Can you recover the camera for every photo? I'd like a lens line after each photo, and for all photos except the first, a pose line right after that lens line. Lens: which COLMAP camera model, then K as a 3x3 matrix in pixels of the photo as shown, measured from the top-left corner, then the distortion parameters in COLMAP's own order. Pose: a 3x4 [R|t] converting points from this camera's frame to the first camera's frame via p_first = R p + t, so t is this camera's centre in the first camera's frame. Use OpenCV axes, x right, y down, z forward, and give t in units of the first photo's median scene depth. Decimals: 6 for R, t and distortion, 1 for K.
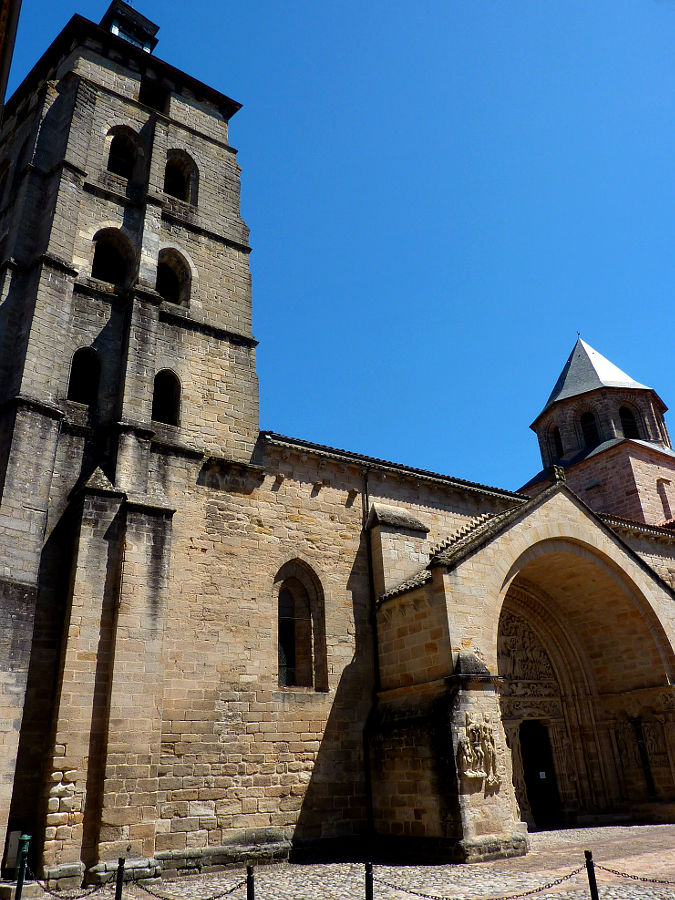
lens RADIAL K [[702.0, 0, 337.4], [0, 702.0, 429.2], [0, 0, 1]] dist [-0.017289, -0.006220]
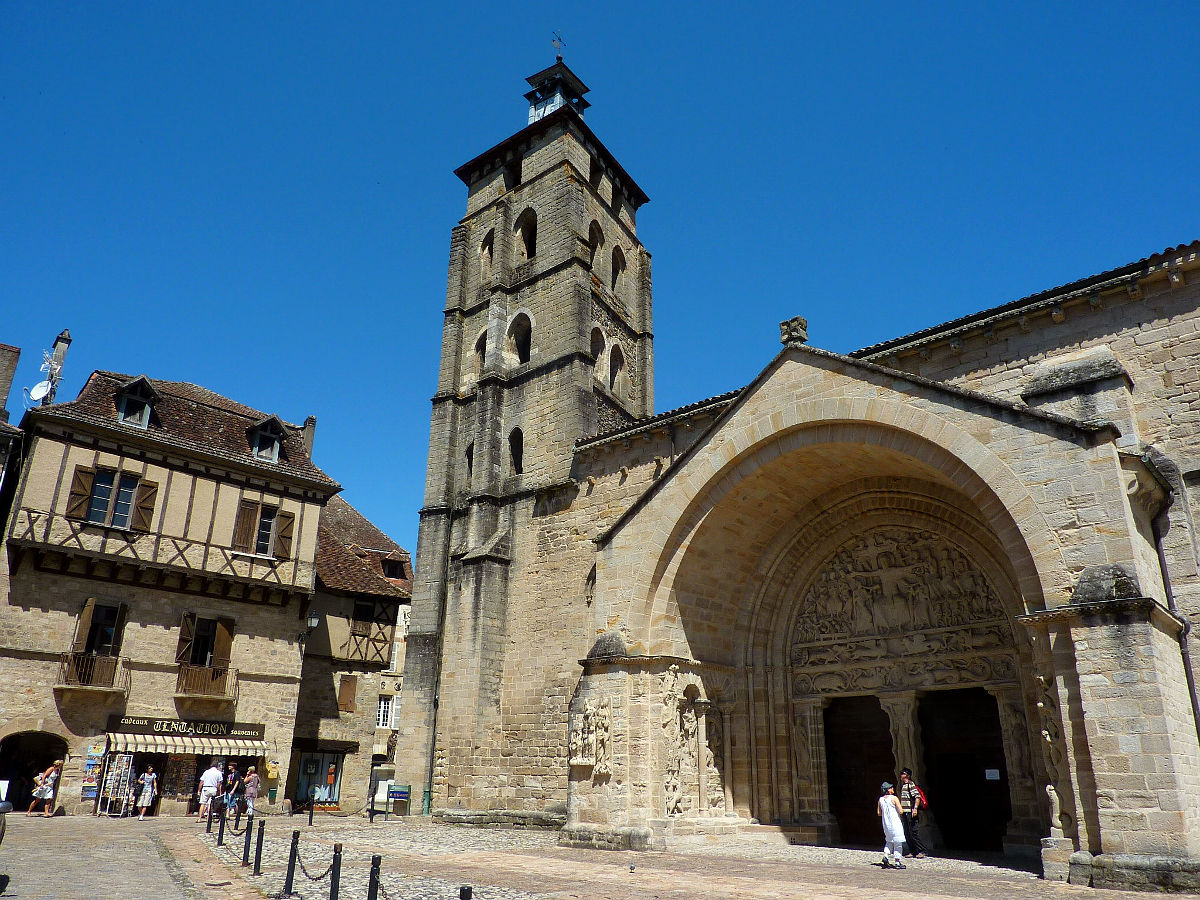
lens RADIAL K [[891.4, 0, 602.4], [0, 891.4, 455.4], [0, 0, 1]] dist [0.004375, -0.048199]
pose [[0.236501, -0.289539, -0.927488, 1.231659], [0.411624, 0.894533, -0.174290, 0.292528], [0.880132, -0.340556, 0.330739, 0.650926]]
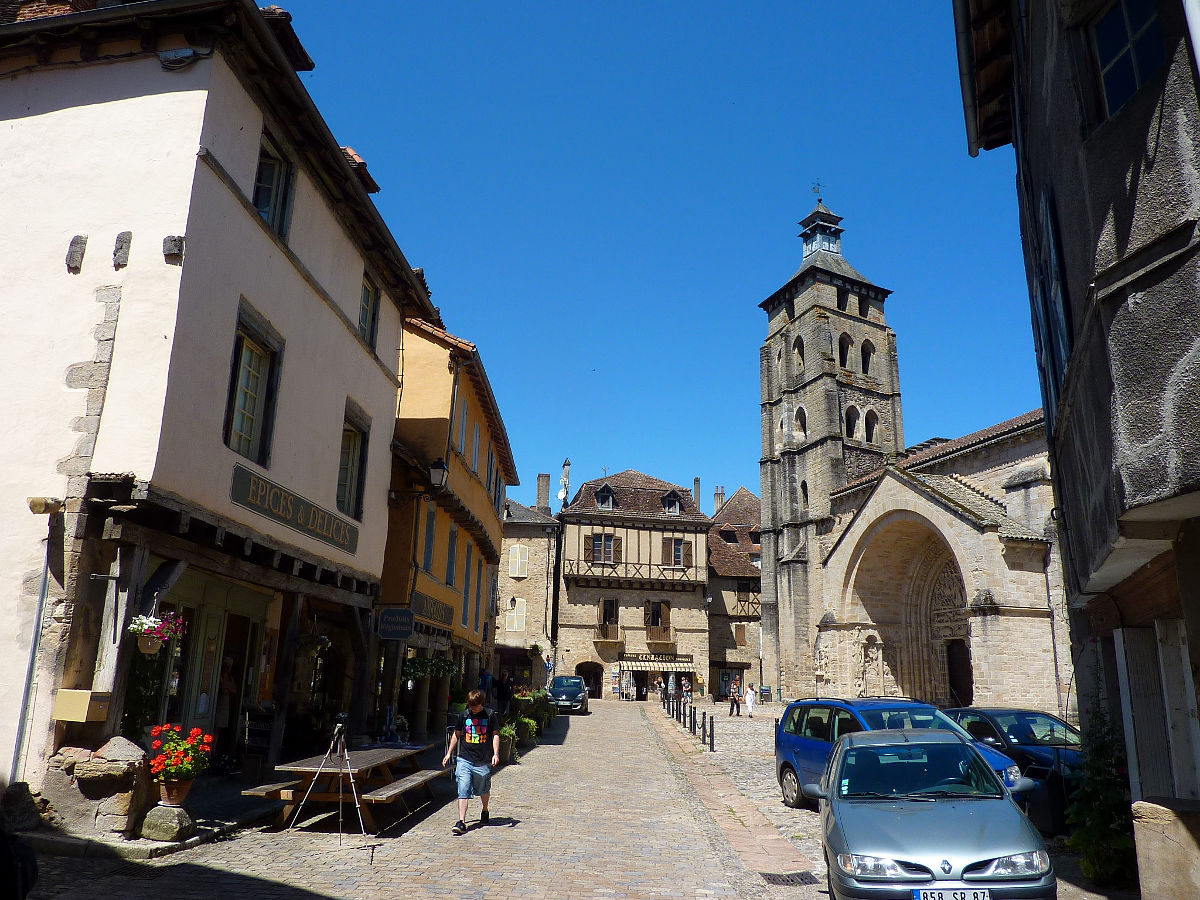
lens RADIAL K [[891.4, 0, 602.4], [0, 891.4, 455.4], [0, 0, 1]] dist [0.004375, -0.048199]
pose [[-0.282113, -0.199293, -0.938453, 2.429954], [0.423671, 0.851756, -0.308243, 0.412976], [0.860764, -0.484555, -0.155857, 0.988529]]
